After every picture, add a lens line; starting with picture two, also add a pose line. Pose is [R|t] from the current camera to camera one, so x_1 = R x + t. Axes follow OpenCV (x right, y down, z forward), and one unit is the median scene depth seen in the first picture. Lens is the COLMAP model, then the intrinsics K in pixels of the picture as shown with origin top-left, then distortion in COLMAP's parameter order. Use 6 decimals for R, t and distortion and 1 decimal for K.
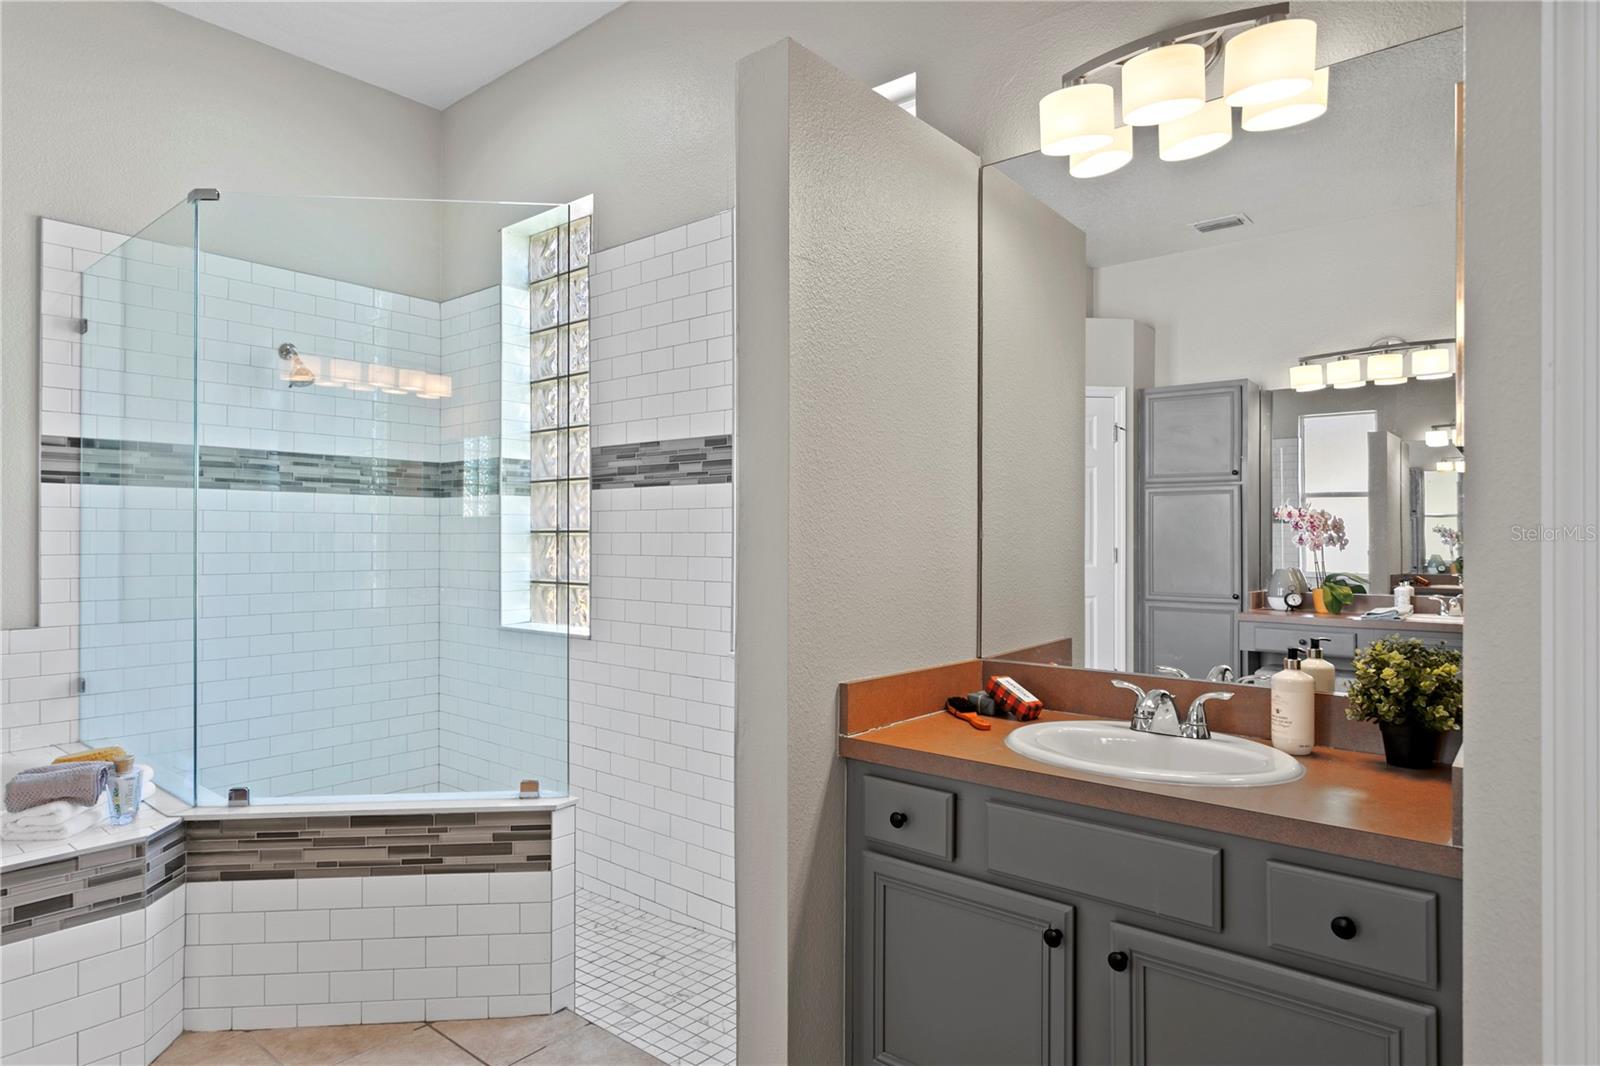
lens RADIAL K [[933.0, 0, 789.6], [0, 933.0, 536.3], [0, 0, 1]] dist [-0.005699, 0.003327]
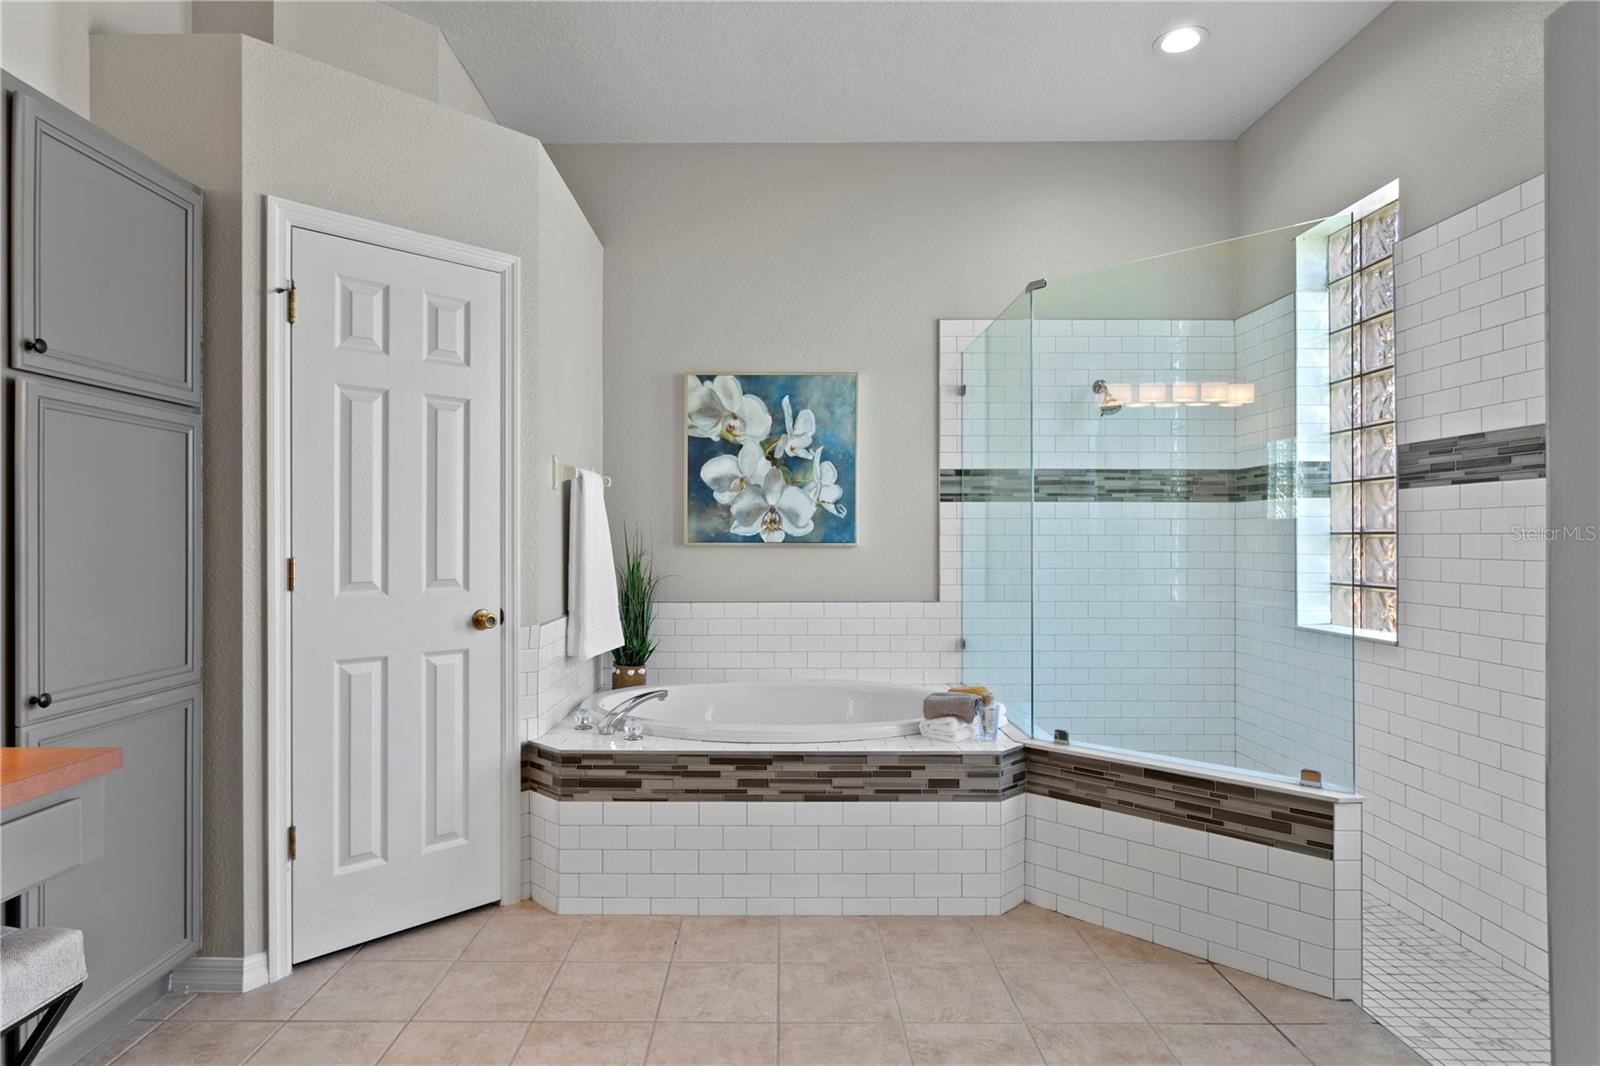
lens RADIAL K [[837.8, 0, 787.2], [0, 837.8, 530.8], [0, 0, 1]] dist [-0.002976, 0.001104]
pose [[0.655111, -0.008655, -0.755483, 0.042052], [0.001832, 0.999950, -0.009867, 0.000048], [0.755530, 0.005080, 0.655094, -0.056652]]
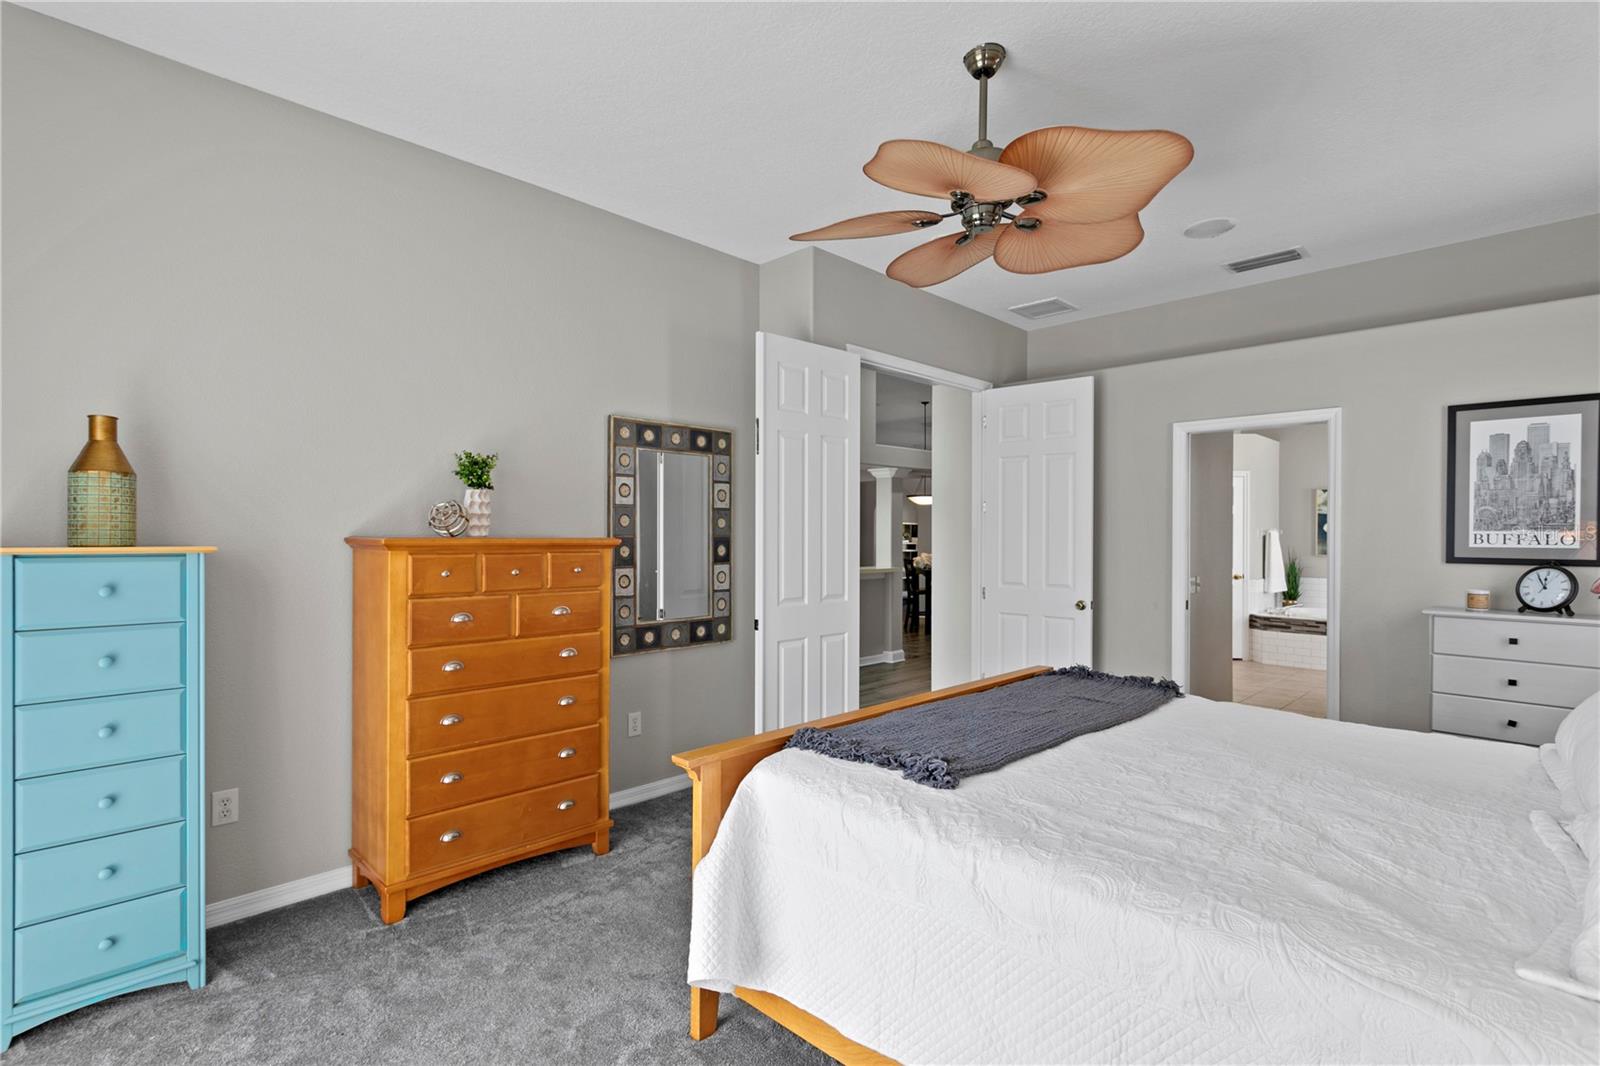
lens RADIAL K [[772.5, 0, 786.2], [0, 772.5, 530.2], [0, 0, 1]] dist [0.008551, -0.003493]
pose [[-0.079918, -0.005198, -0.996788, 2.232610], [-0.004969, 0.999976, -0.004816, -0.066405], [0.996789, 0.004568, -0.079942, -1.197752]]
